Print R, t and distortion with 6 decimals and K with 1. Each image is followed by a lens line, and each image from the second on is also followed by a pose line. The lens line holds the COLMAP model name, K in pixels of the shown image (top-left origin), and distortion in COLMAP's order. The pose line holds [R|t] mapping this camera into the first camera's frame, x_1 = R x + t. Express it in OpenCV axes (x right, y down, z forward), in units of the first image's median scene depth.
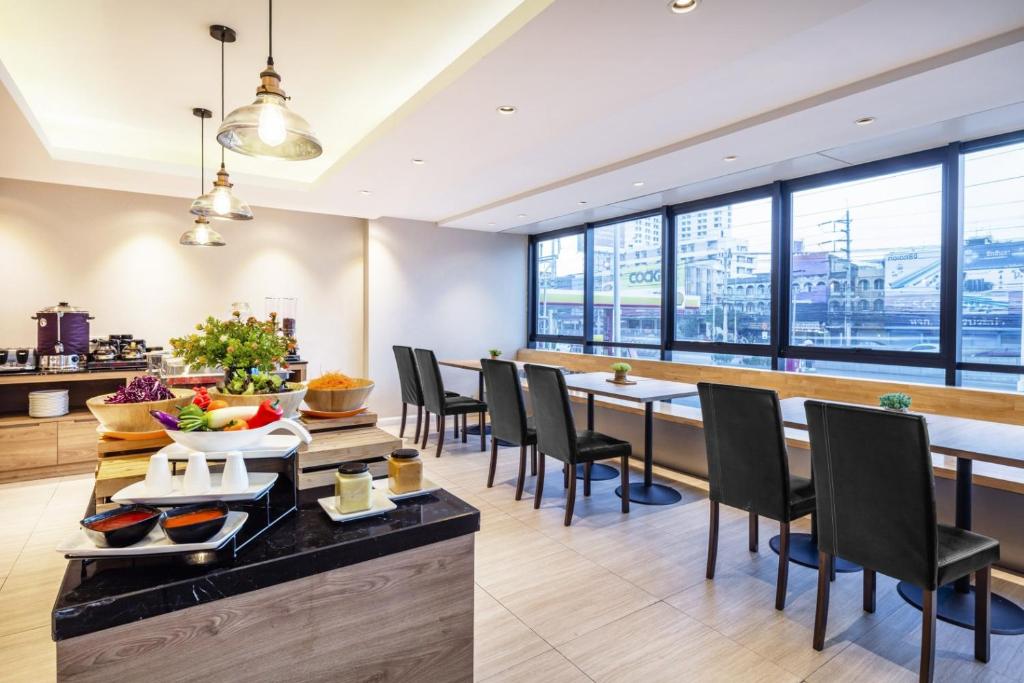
lens RADIAL K [[522.8, 0, 511.5], [0, 522.8, 320.2], [0, 0, 1]] dist [-0.001077, -0.000958]
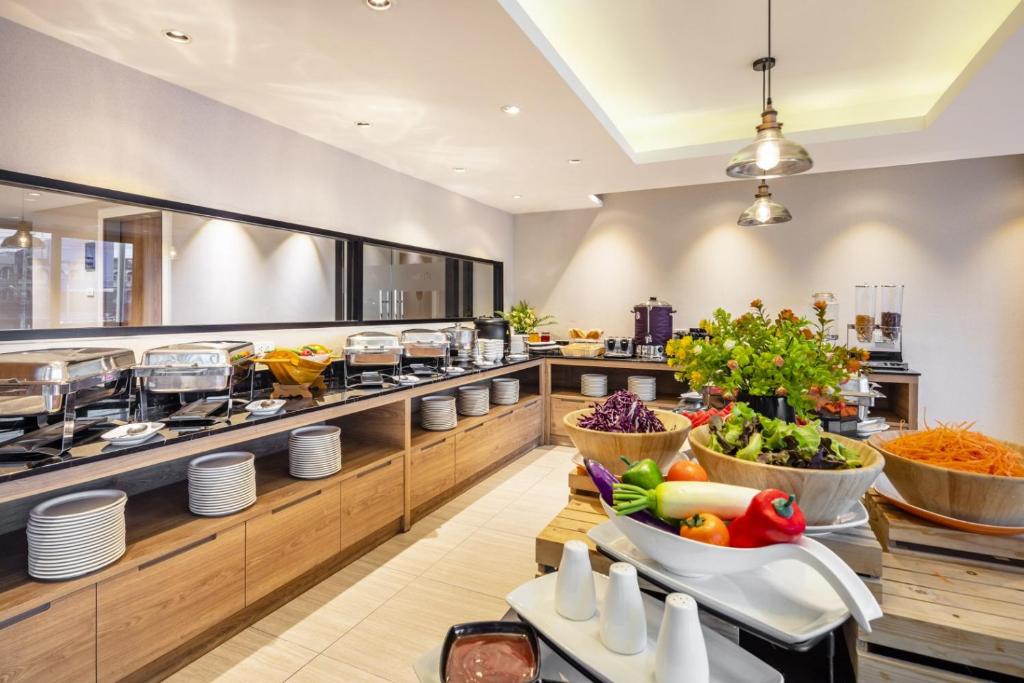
lens RADIAL K [[531.4, 0, 497.4], [0, 531.4, 307.2], [0, 0, 1]] dist [0.002376, -0.000558]
pose [[0.494728, -0.004680, -0.869035, -0.130597], [-0.006882, 0.999933, -0.009303, -0.000730], [0.869021, 0.010584, 0.494663, 0.409461]]
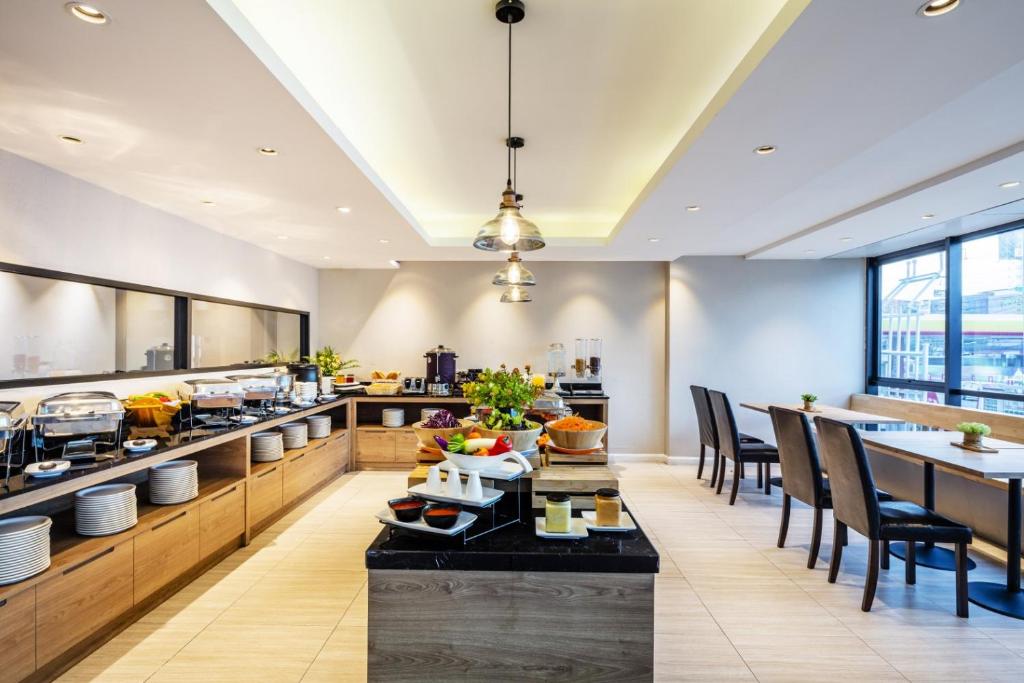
lens RADIAL K [[528.4, 0, 512.0], [0, 528.4, 341.5], [0, 0, 1]] dist [-0.001076, -0.001246]
pose [[0.815493, -0.006320, -0.578733, 0.251959], [-0.004986, 0.999827, -0.017945, -0.048159], [0.578746, 0.017519, 0.815320, -0.072742]]
